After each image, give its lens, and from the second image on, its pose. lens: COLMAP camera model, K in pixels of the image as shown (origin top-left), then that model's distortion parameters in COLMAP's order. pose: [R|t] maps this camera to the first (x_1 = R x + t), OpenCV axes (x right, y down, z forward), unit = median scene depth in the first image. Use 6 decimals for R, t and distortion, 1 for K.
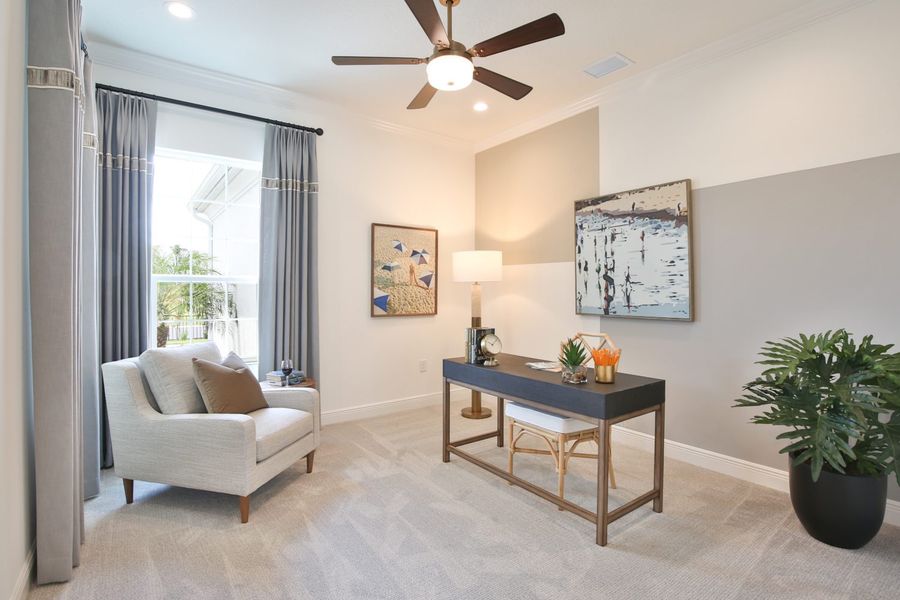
lens RADIAL K [[439.3, 0, 454.9], [0, 439.3, 295.8], [0, 0, 1]] dist [-0.024977, 0.000696]
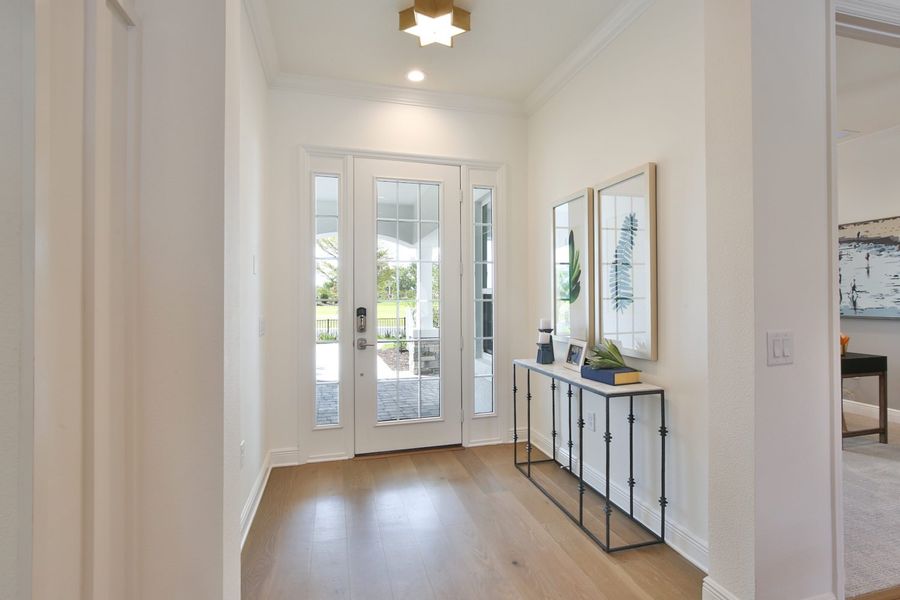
lens RADIAL K [[433.7, 0, 452.1], [0, 433.7, 296.2], [0, 0, 1]] dist [-0.001160, 0.000100]
pose [[0.933527, -0.009935, -0.358369, -0.287344], [0.006197, 0.999914, -0.011578, -0.007887], [0.358454, 0.008588, 0.933508, -0.701806]]
